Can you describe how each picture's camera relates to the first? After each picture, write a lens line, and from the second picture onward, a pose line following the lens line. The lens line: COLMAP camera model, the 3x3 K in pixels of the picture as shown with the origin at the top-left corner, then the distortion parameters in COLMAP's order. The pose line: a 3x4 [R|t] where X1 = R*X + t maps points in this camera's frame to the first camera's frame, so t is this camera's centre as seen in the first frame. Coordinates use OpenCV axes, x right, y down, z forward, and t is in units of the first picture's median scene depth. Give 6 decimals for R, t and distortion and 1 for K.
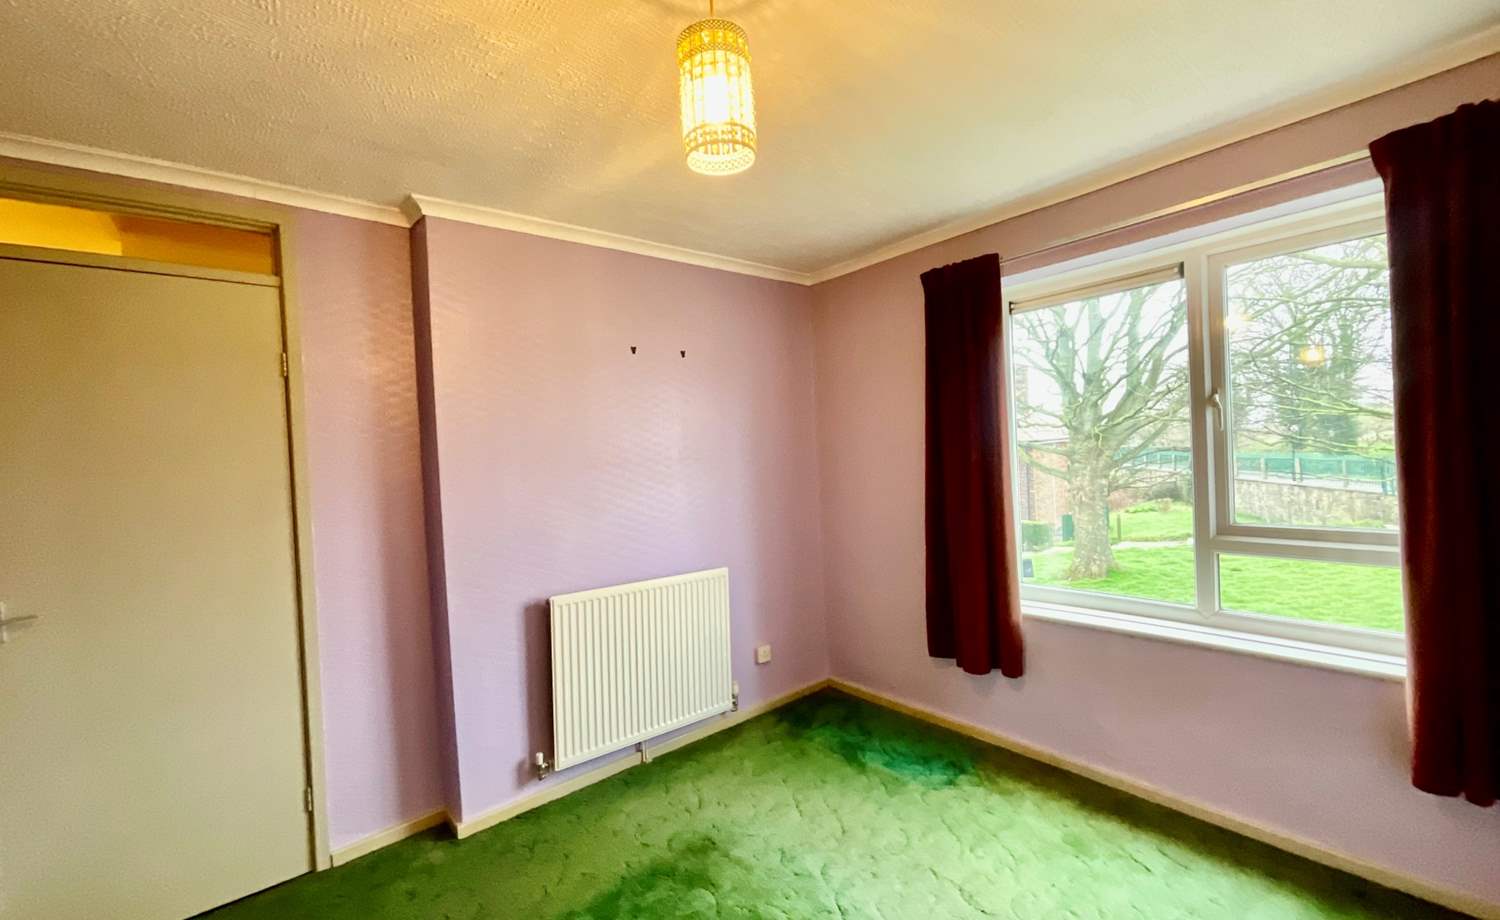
lens RADIAL K [[604.3, 0, 750.0], [0, 604.3, 460.0], [0, 0, 1]] dist [-0.009407, 0.000145]
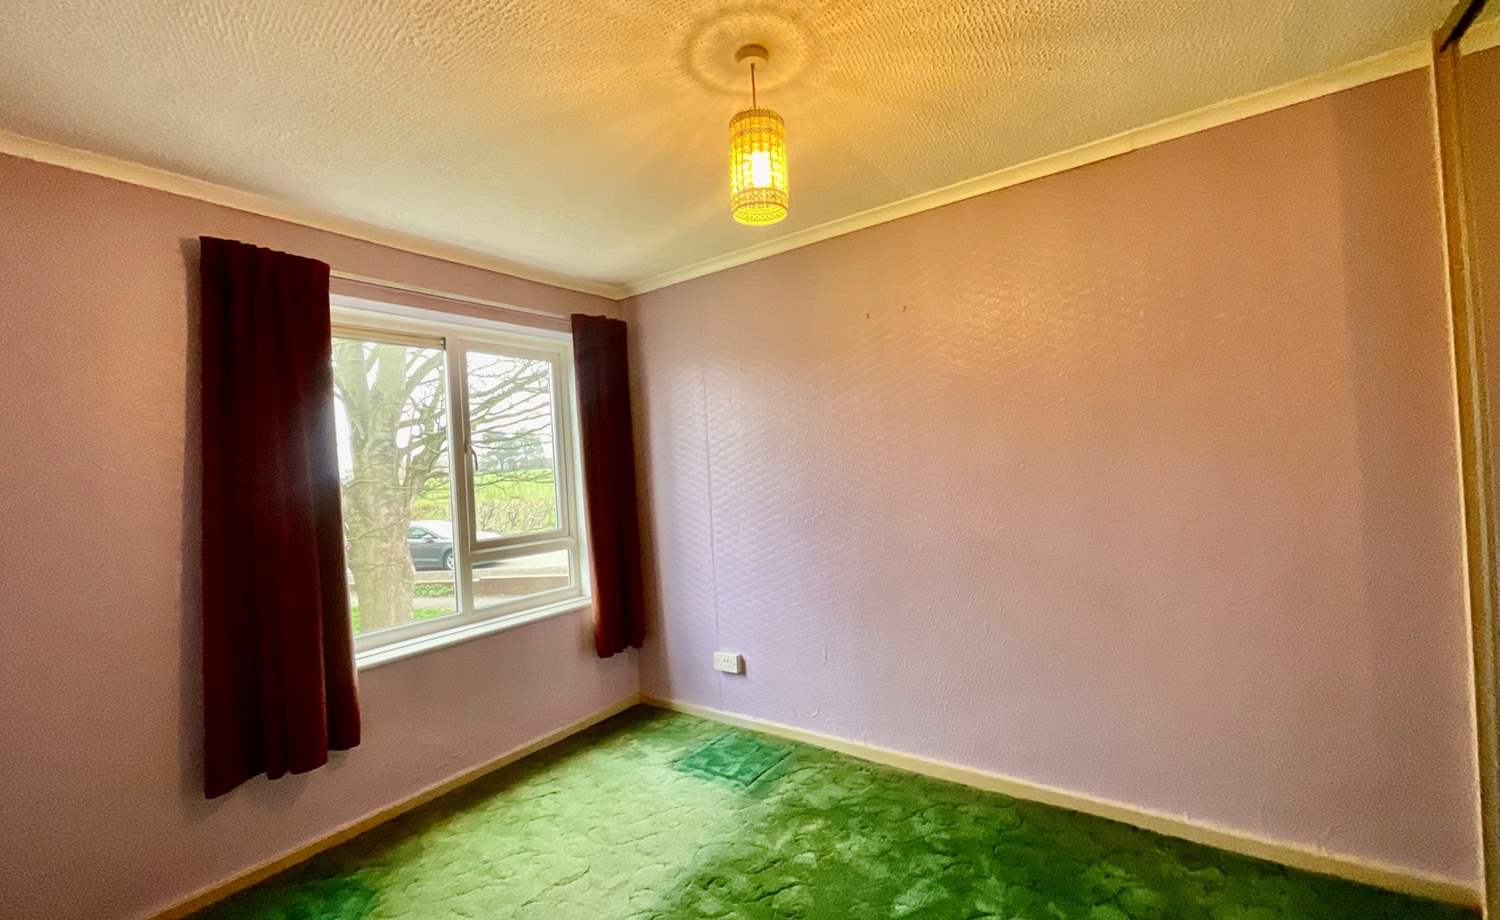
lens RADIAL K [[604.3, 0, 750.0], [0, 604.3, 460.0], [0, 0, 1]] dist [-0.009407, 0.000145]
pose [[-0.241368, 0.055107, 0.968868, -0.660166], [0.064025, 0.997115, -0.040763, 0.020012], [-0.968319, 0.052193, -0.244200, 0.726759]]
